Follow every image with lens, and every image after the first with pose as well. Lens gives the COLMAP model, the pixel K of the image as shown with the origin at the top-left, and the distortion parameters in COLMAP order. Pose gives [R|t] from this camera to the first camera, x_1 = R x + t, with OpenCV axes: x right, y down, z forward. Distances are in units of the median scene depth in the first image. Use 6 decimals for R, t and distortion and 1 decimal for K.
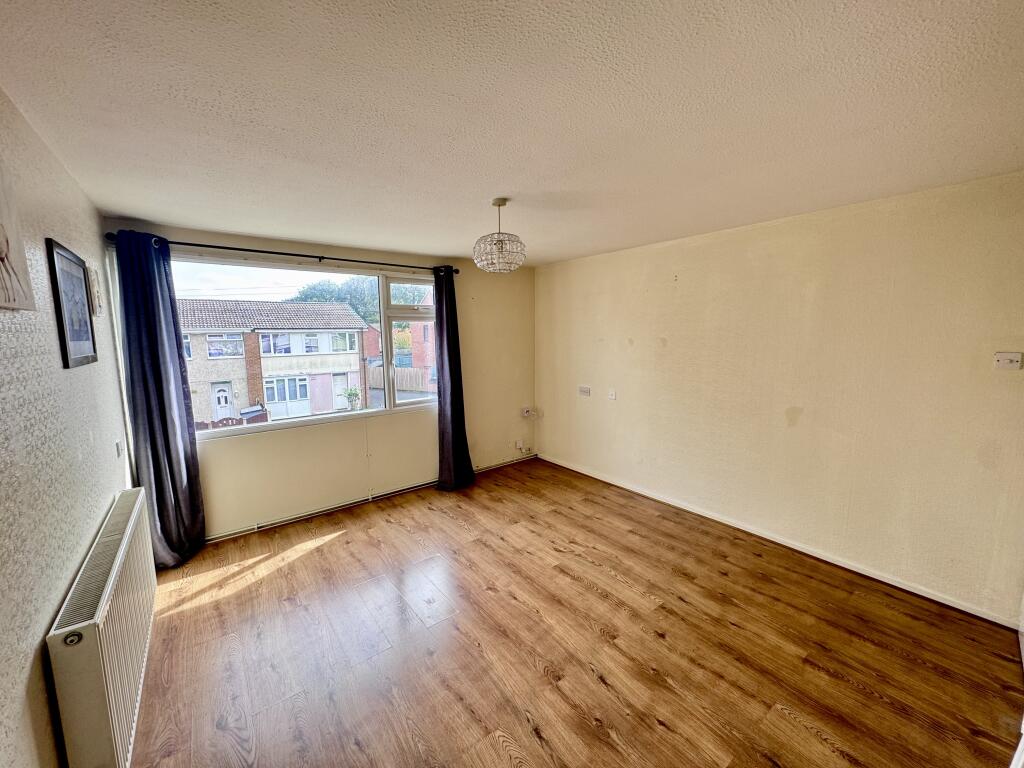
lens RADIAL K [[406.1, 0, 511.2], [0, 406.1, 382.9], [0, 0, 1]] dist [-0.003806, 0.000331]
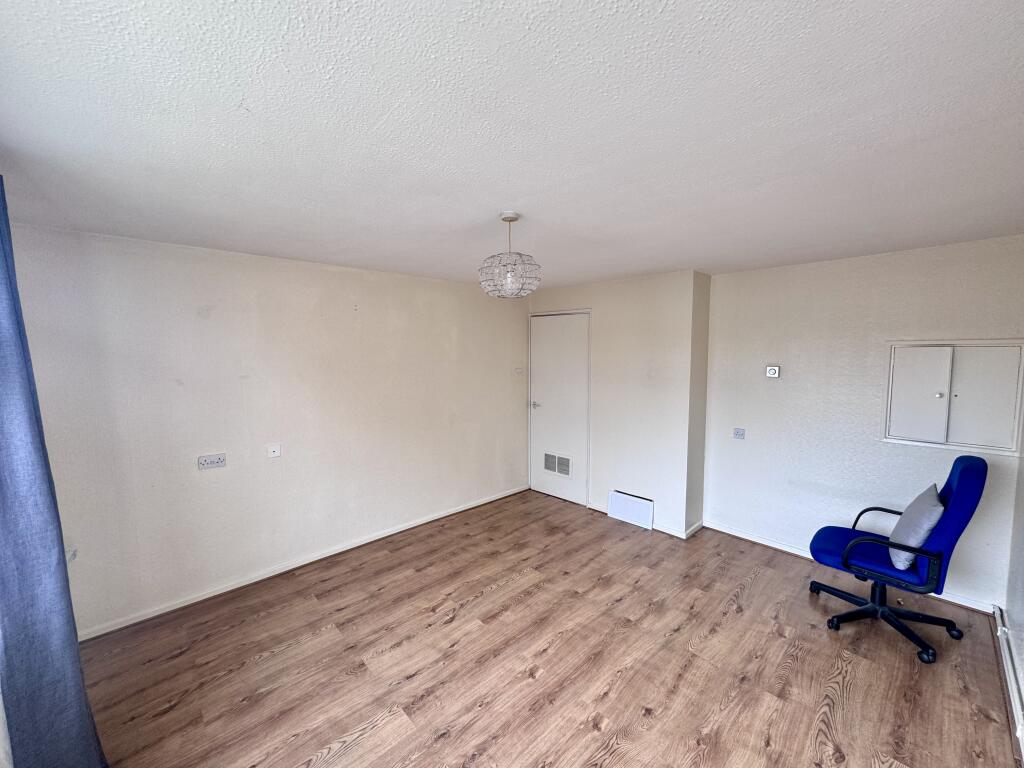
lens RADIAL K [[406.1, 0, 511.1], [0, 406.1, 386.2], [0, 0, 1]] dist [-0.003806, 0.000331]
pose [[-0.104253, -0.078100, 0.991480, -0.721539], [0.132363, 0.986954, 0.091661, -0.137844], [-0.985703, 0.140792, -0.092555, 0.905330]]
